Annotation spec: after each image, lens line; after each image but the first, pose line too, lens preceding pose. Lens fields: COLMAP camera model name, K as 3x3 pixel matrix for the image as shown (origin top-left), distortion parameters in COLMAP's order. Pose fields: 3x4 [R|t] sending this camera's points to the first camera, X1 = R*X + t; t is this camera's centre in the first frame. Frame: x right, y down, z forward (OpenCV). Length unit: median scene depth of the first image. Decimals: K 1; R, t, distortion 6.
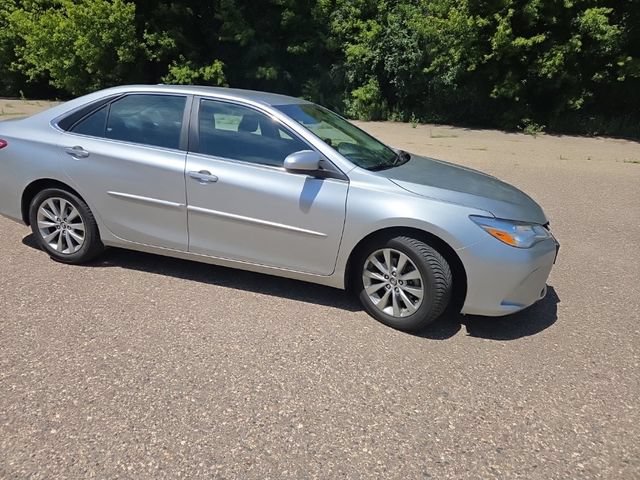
lens RADIAL K [[432.2, 0, 313.4], [0, 432.2, 232.1], [0, 0, 1]] dist [0.076714, -0.063174]
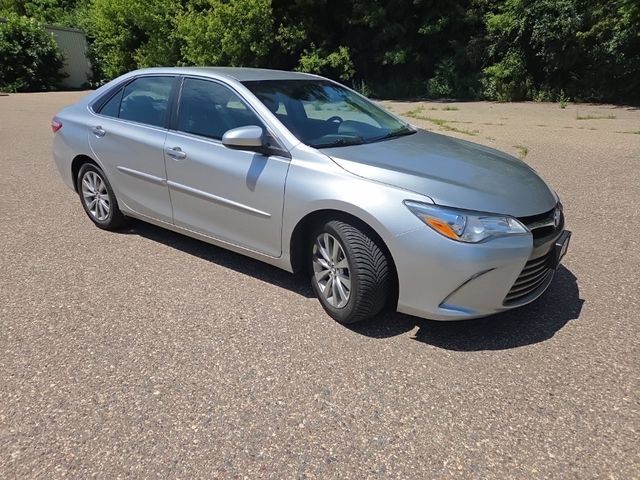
lens RADIAL K [[433.9, 0, 305.4], [0, 433.9, 238.6], [0, 0, 1]] dist [0.076663, -0.059127]
pose [[0.937247, 0.075822, -0.340322, 0.092513], [-0.062911, 0.996824, 0.048830, 0.001604], [0.342943, -0.024356, 0.939040, 0.023906]]
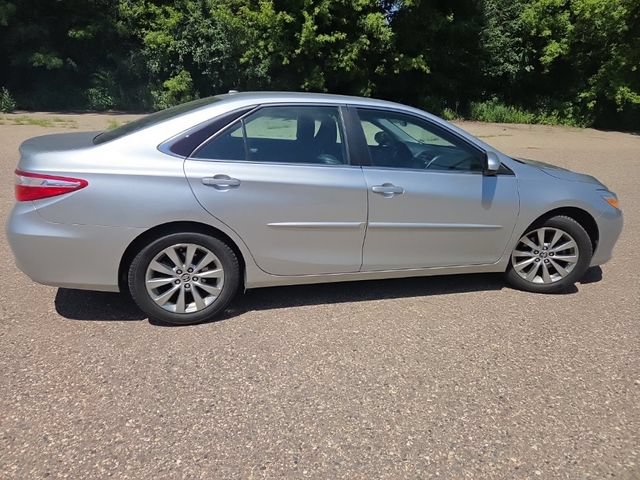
lens RADIAL K [[432.2, 0, 313.4], [0, 432.2, 232.1], [0, 0, 1]] dist [0.076714, -0.063174]
pose [[0.852810, -0.183167, 0.489044, -0.194375], [0.171459, 0.982766, 0.069090, -0.028880], [-0.493271, 0.024930, 0.869518, 0.056812]]
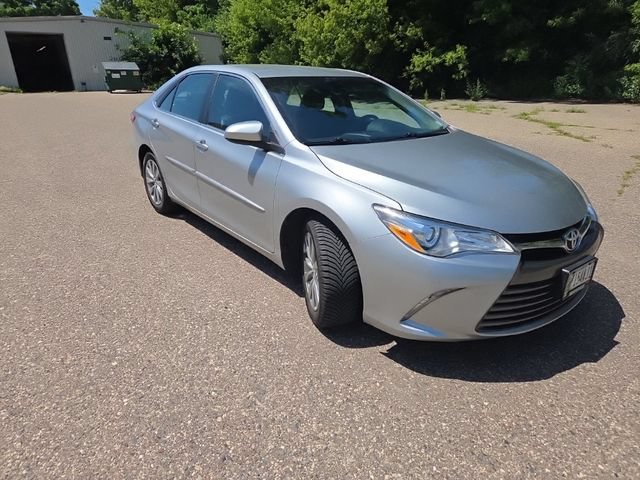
lens RADIAL K [[433.7, 0, 305.1], [0, 433.7, 232.2], [0, 0, 1]] dist [0.068531, -0.047731]
pose [[0.810530, 0.154697, -0.564898, 0.140312], [-0.143776, 0.987529, 0.064142, -0.003834], [0.567776, 0.029230, 0.822664, 0.052059]]
